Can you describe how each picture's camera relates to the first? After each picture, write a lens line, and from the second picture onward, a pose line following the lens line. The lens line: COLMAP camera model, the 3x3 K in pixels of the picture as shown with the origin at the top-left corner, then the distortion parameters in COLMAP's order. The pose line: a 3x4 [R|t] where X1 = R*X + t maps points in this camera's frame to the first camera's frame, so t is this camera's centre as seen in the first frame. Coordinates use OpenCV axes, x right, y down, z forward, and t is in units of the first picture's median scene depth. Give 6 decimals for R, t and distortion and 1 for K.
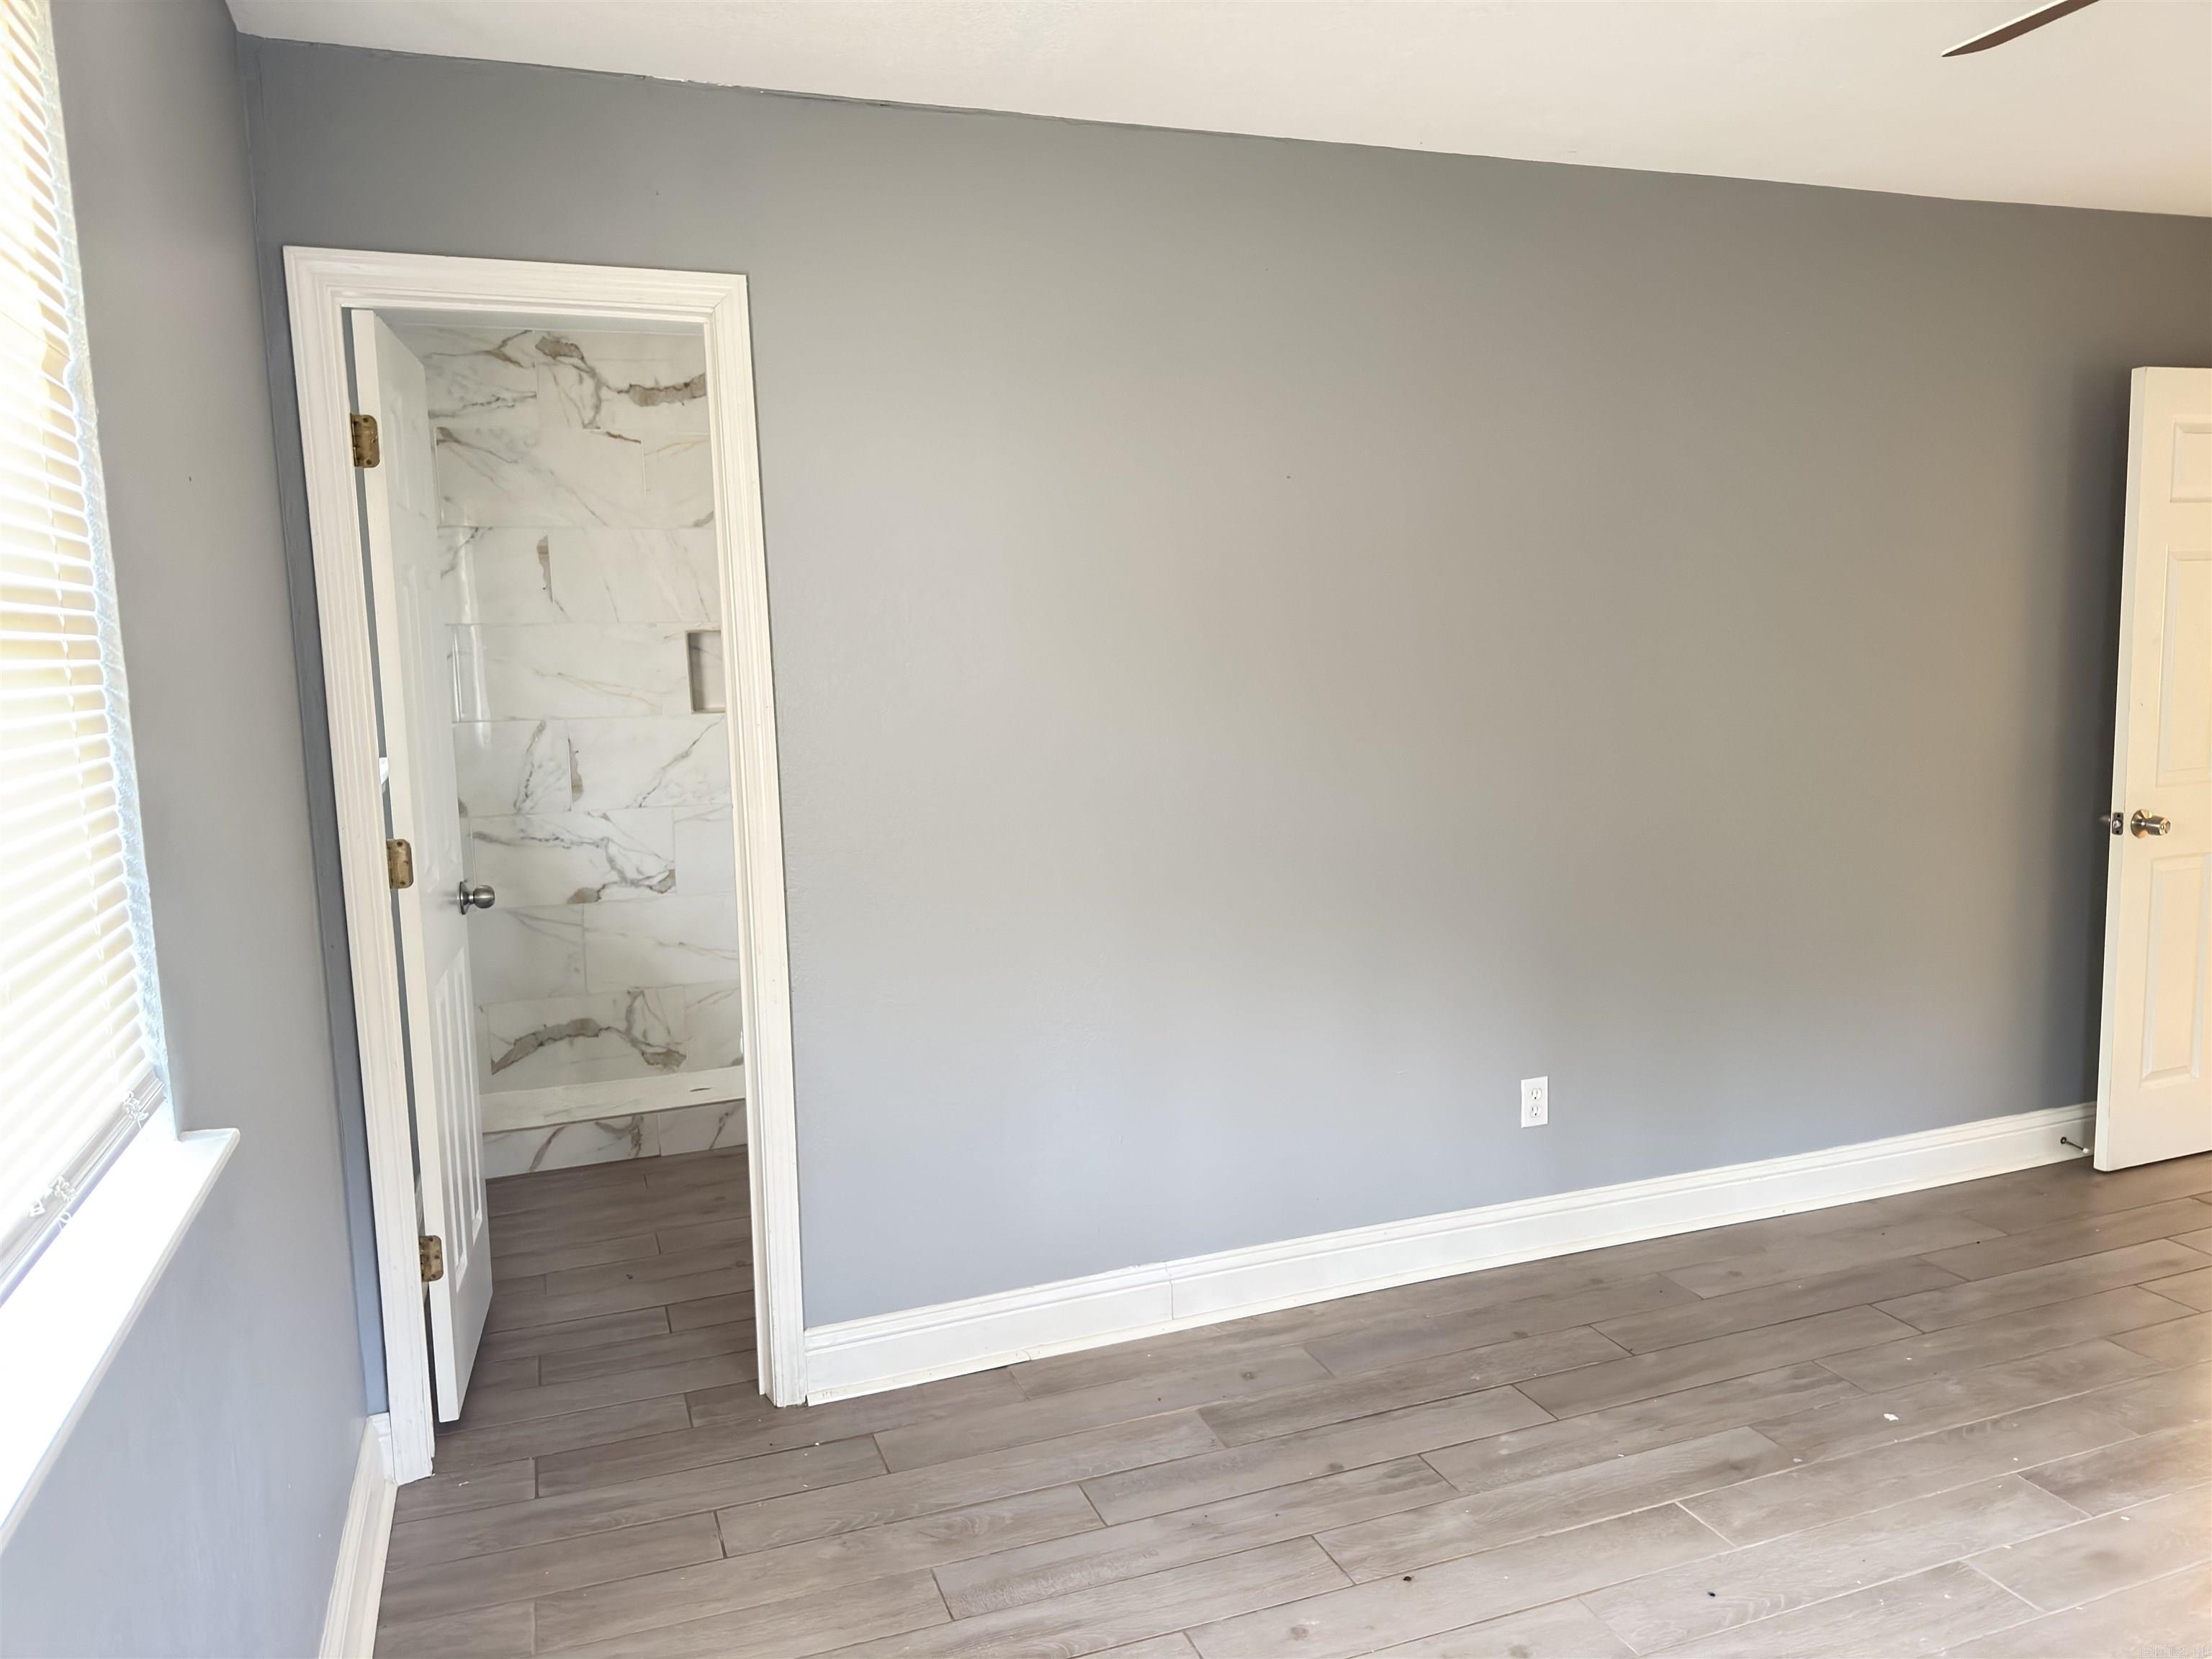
lens RADIAL K [[1511.9, 0, 1108.0], [0, 1511.9, 806.3], [0, 0, 1]] dist [0.033591, -0.036670]
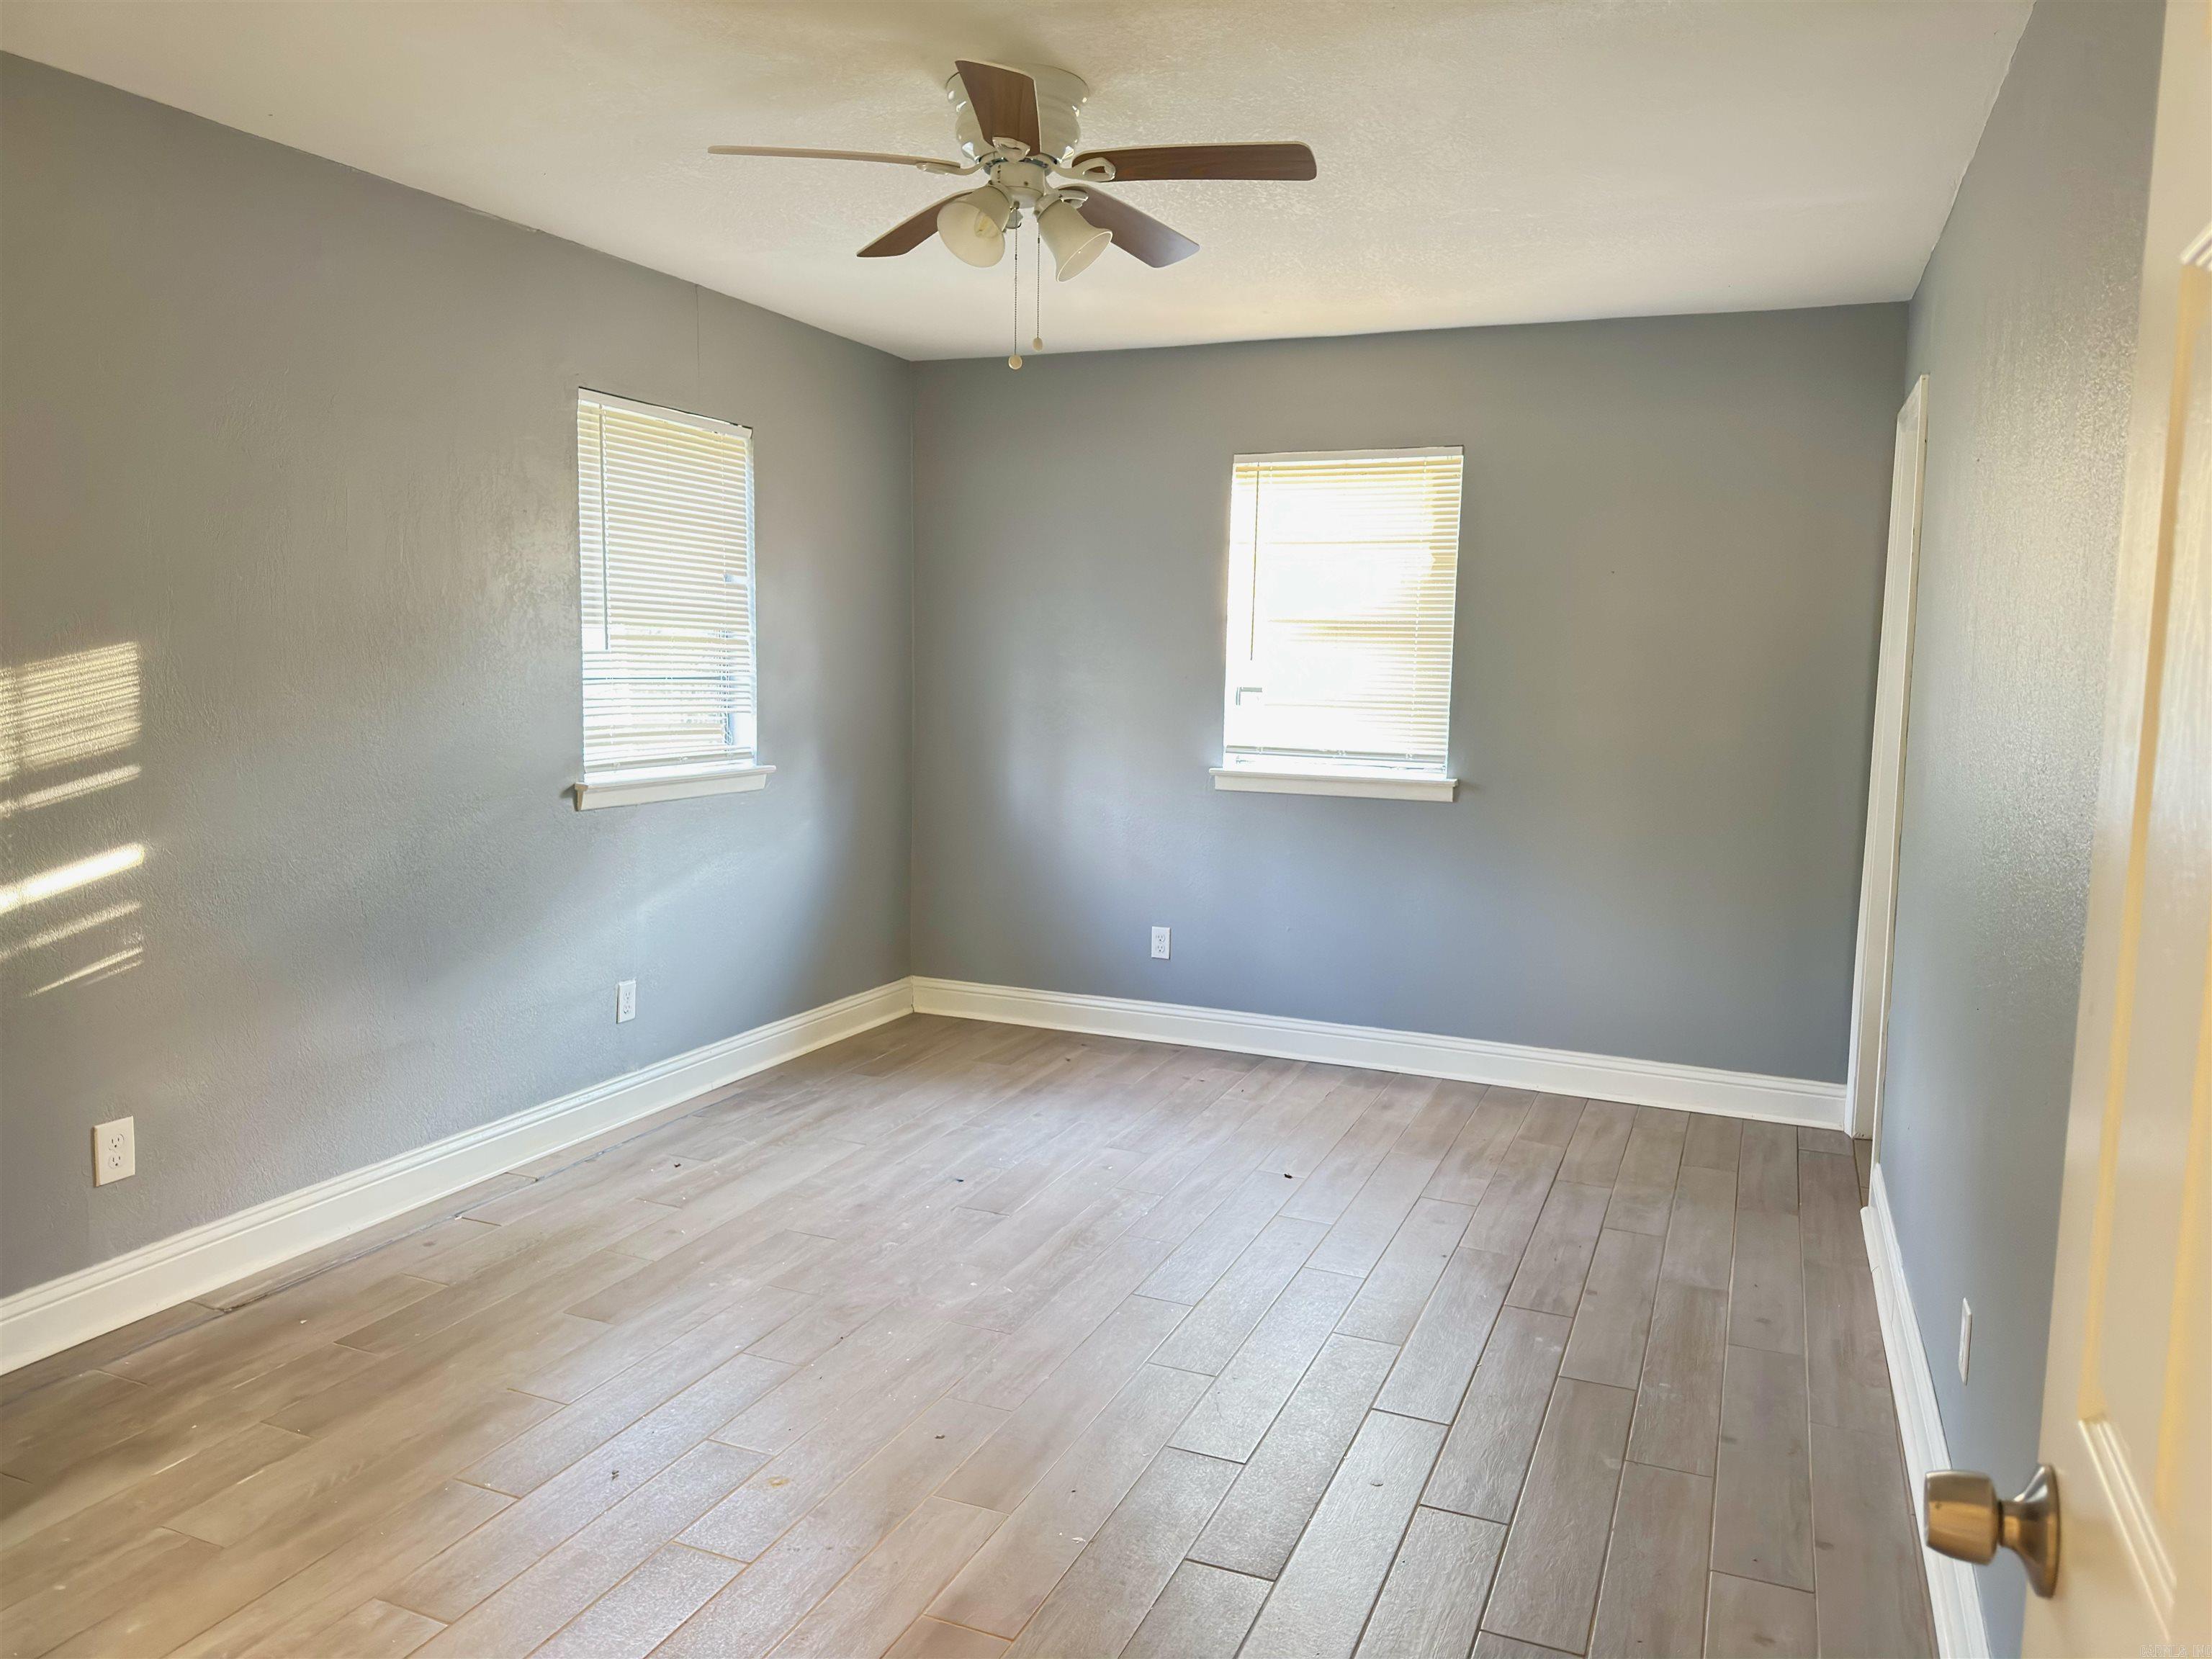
lens RADIAL K [[1511.9, 0, 1106.6], [0, 1511.9, 828.6], [0, 0, 1]] dist [0.033591, -0.036670]
pose [[-0.679249, 0.101700, -0.726827, 1.329657], [-0.072330, 0.976254, 0.204195, -0.176201], [0.730335, 0.191270, -0.655764, 1.488243]]
